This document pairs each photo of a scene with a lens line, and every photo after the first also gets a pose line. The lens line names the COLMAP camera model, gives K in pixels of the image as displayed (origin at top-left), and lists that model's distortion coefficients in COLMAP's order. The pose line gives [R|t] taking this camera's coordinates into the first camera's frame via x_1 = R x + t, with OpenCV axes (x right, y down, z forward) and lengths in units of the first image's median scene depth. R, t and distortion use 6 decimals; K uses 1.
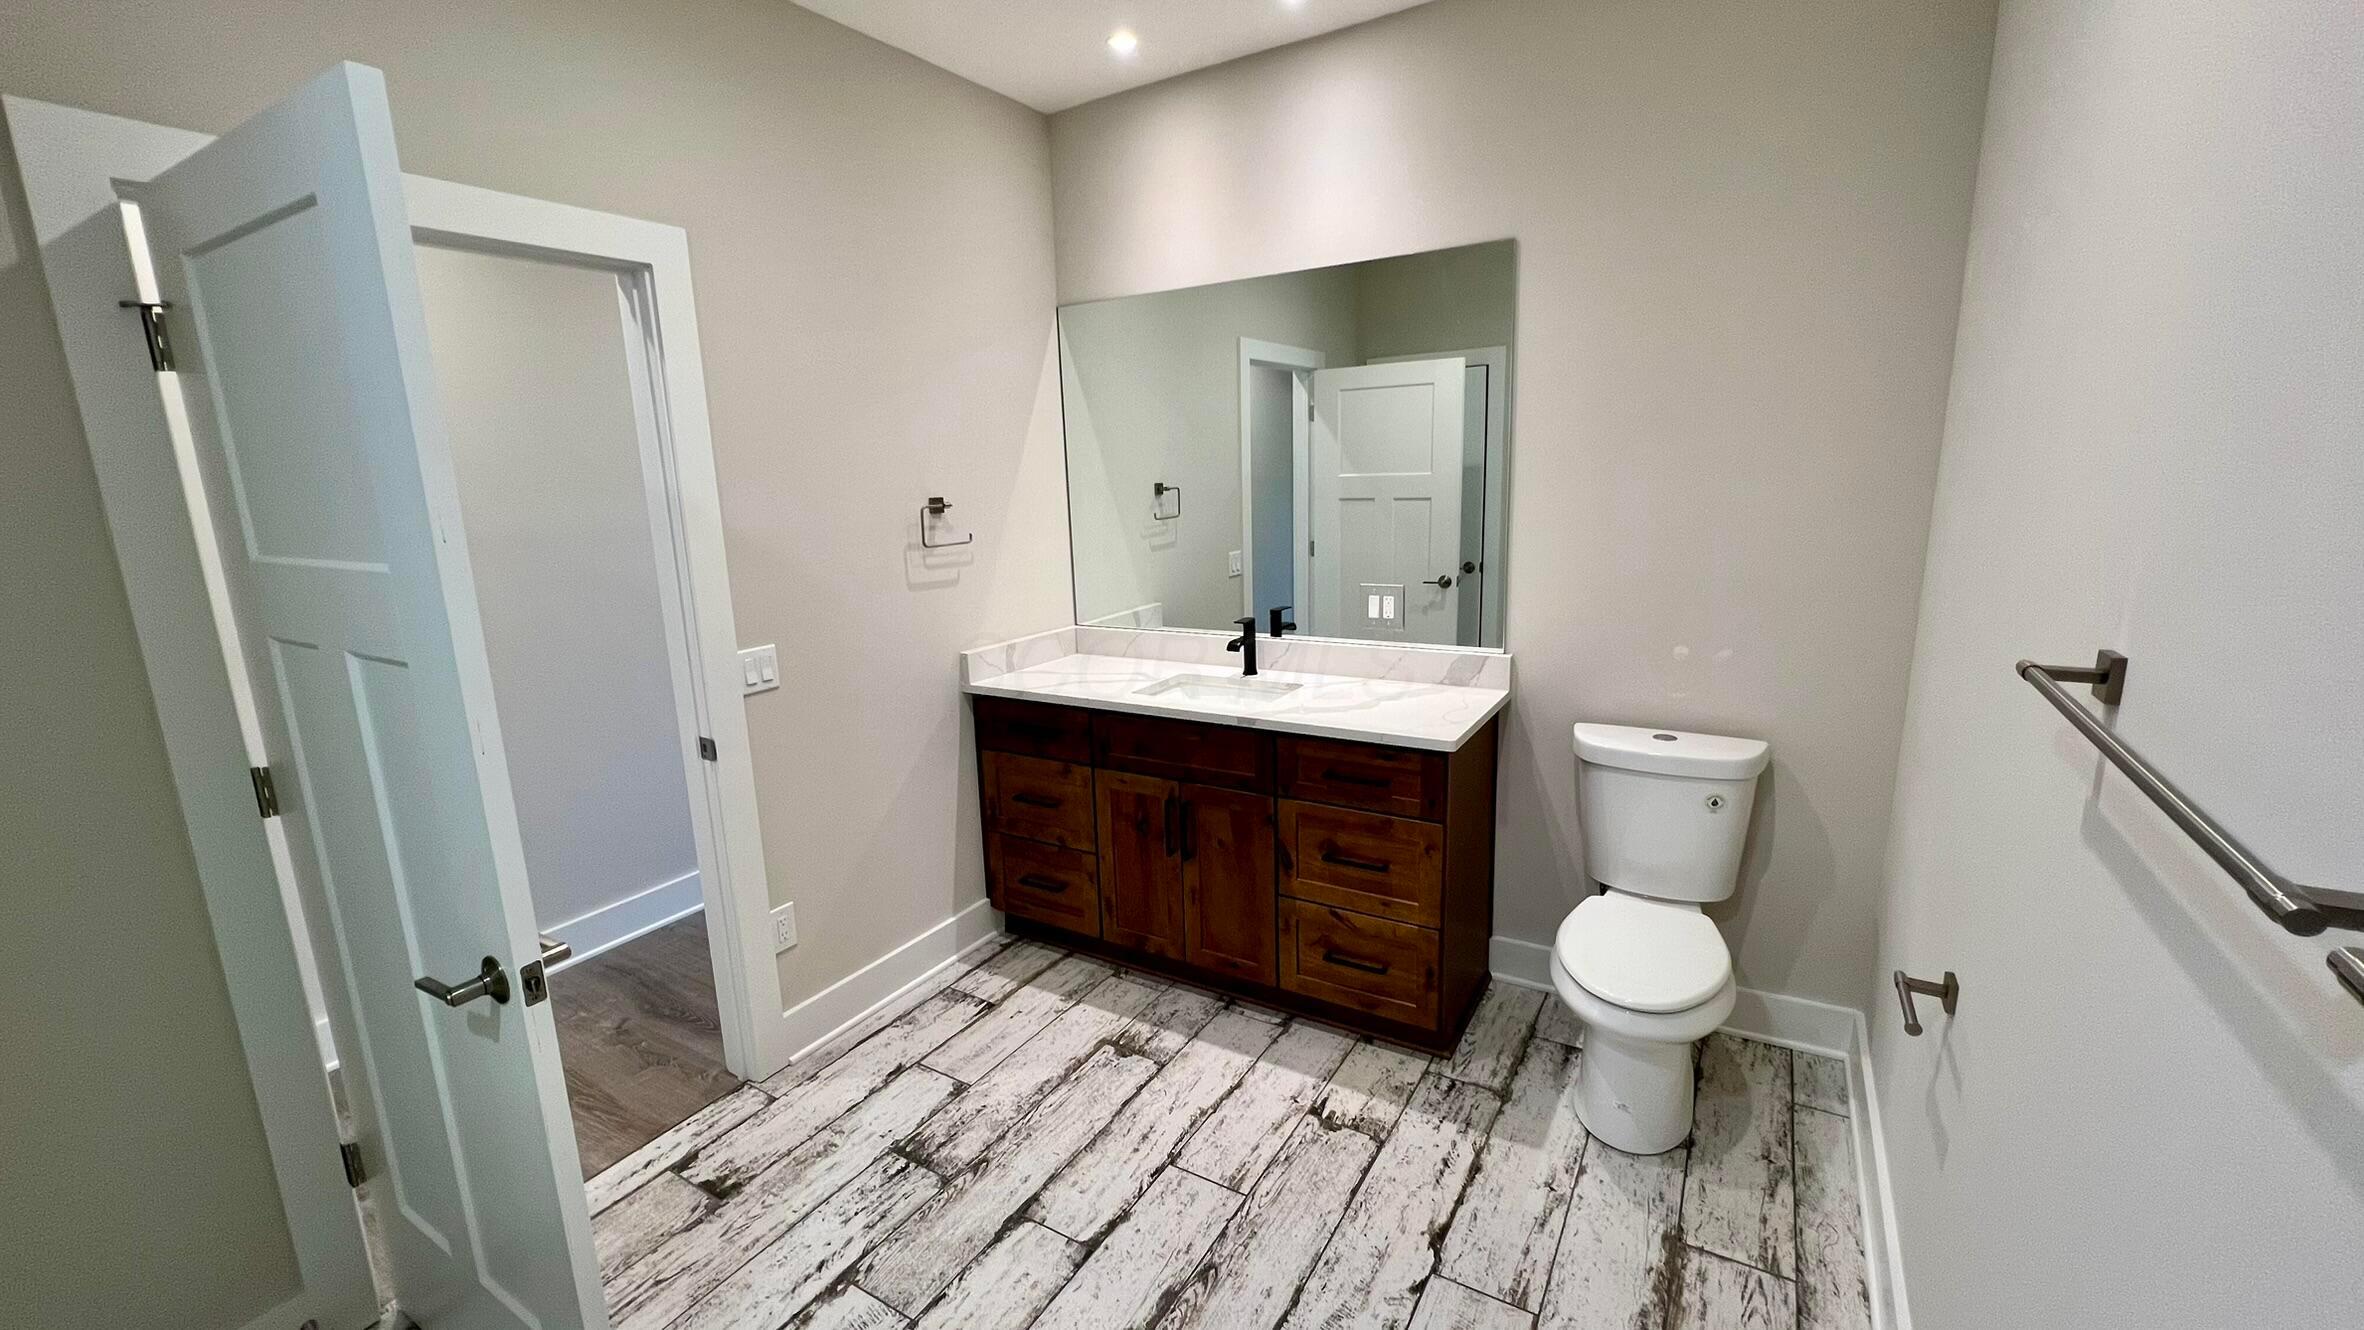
lens RADIAL K [[948.2, 0, 1179.6], [0, 948.2, 658.0], [0, 0, 1]] dist [-0.001129, -0.000283]
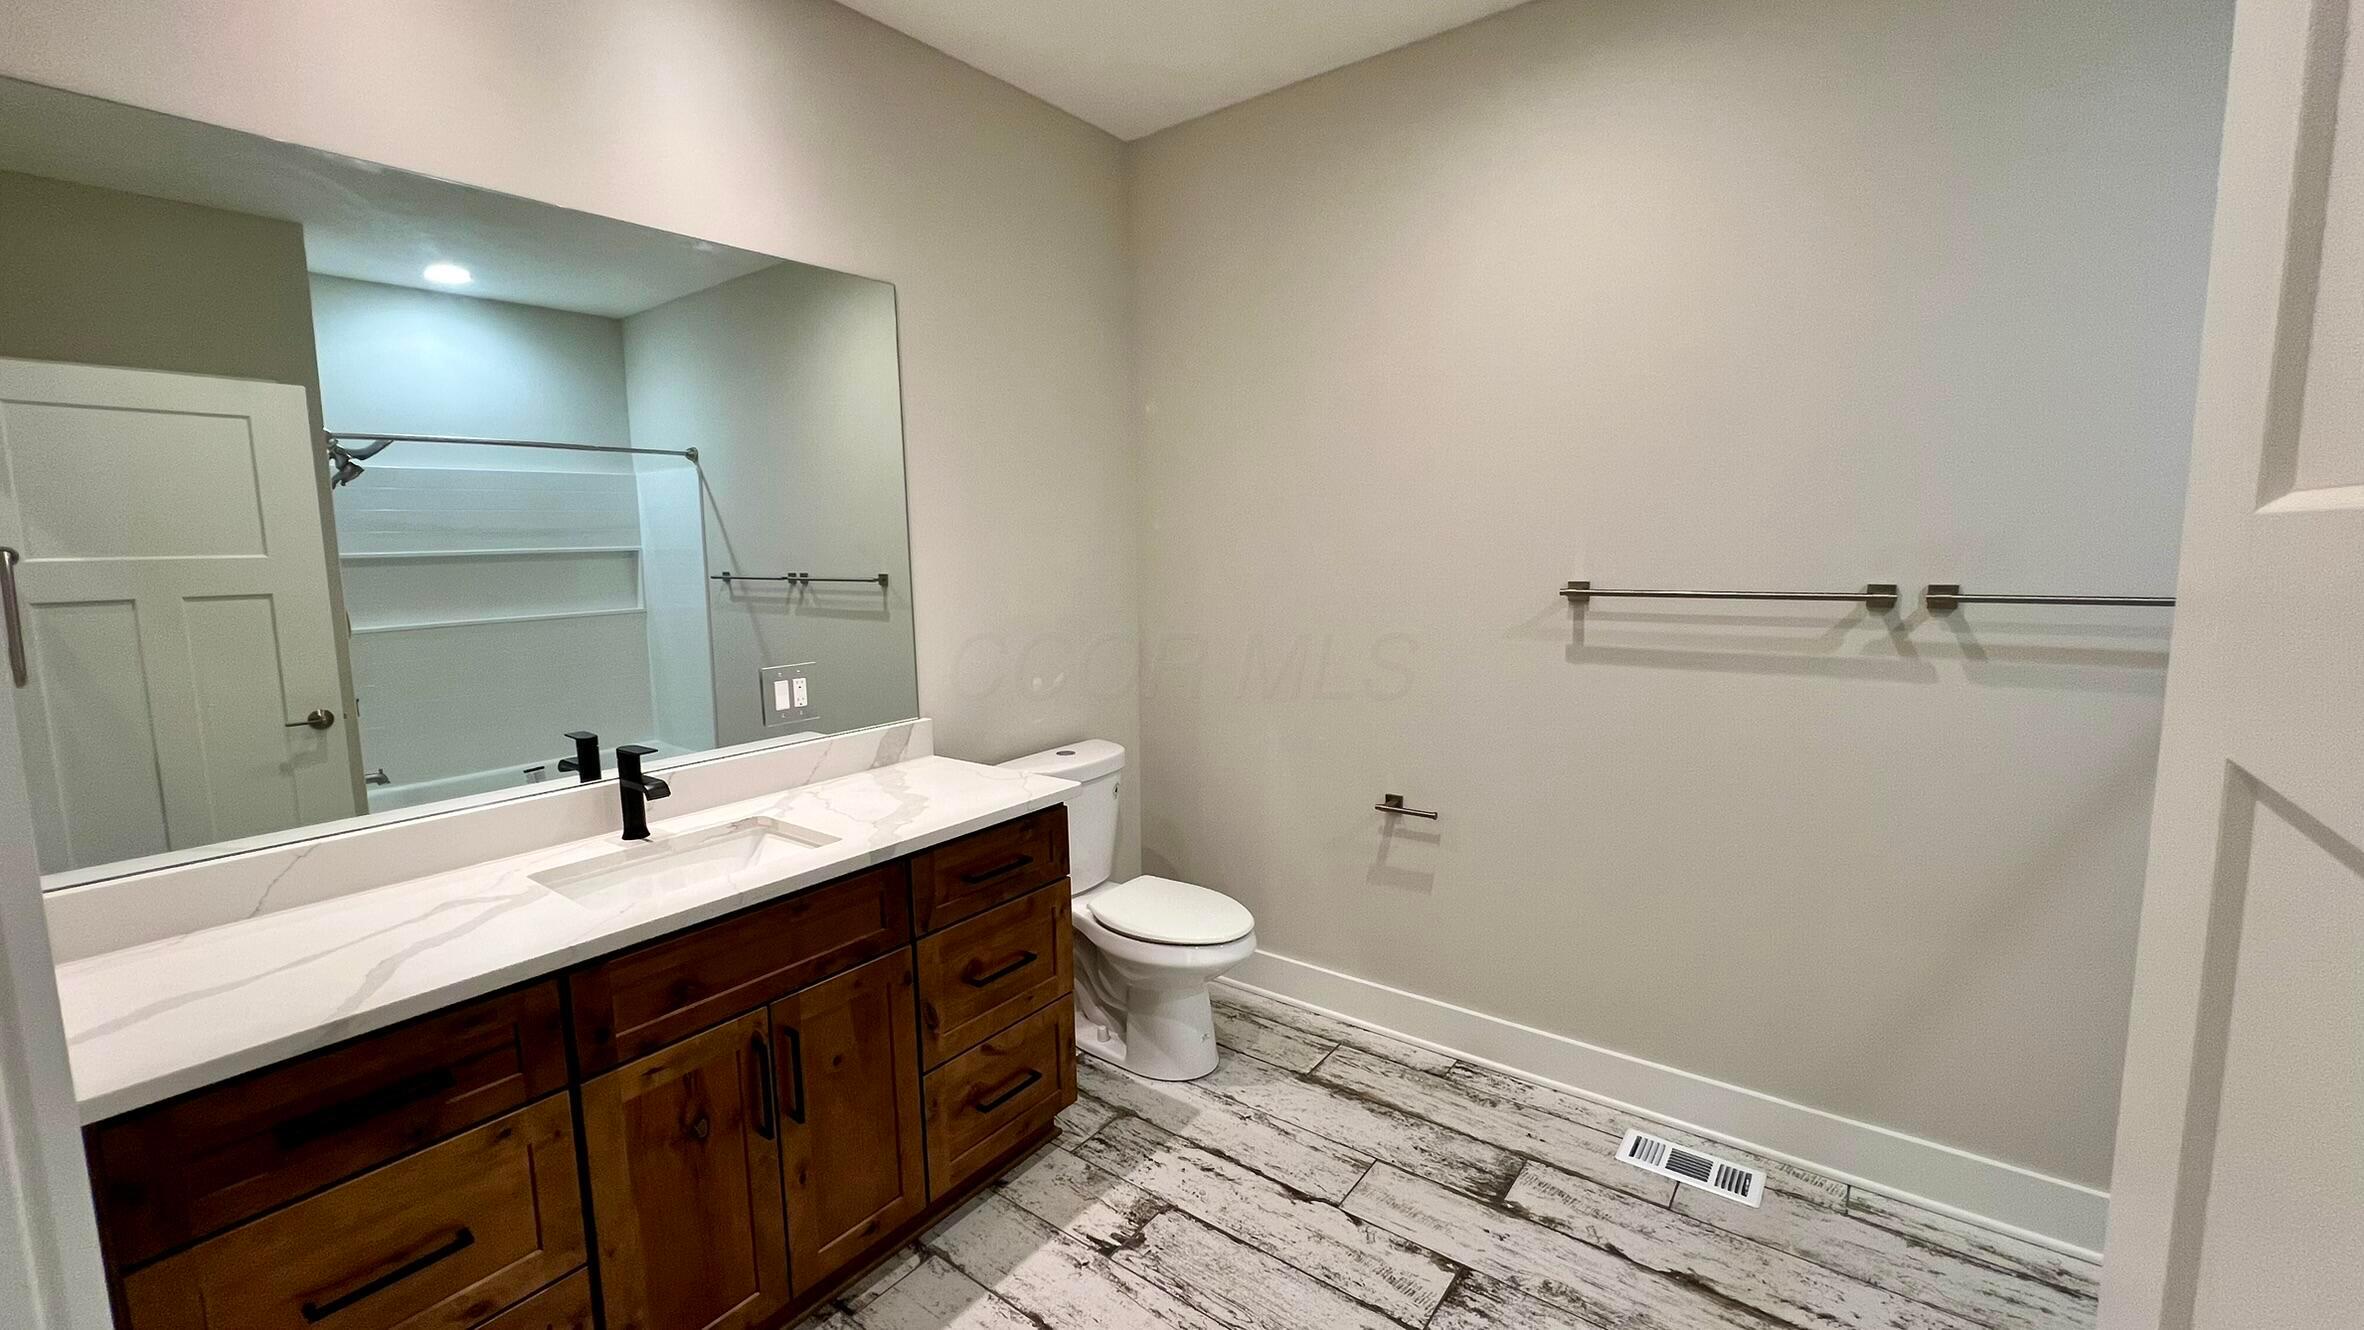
lens RADIAL K [[948.2, 0, 1179.6], [0, 948.2, 658.0], [0, 0, 1]] dist [-0.001129, -0.000283]
pose [[0.104294, -0.090021, 0.990464, -0.597538], [0.216030, 0.974168, 0.065792, -0.074199], [-0.970801, 0.207108, 0.121047, 0.674168]]
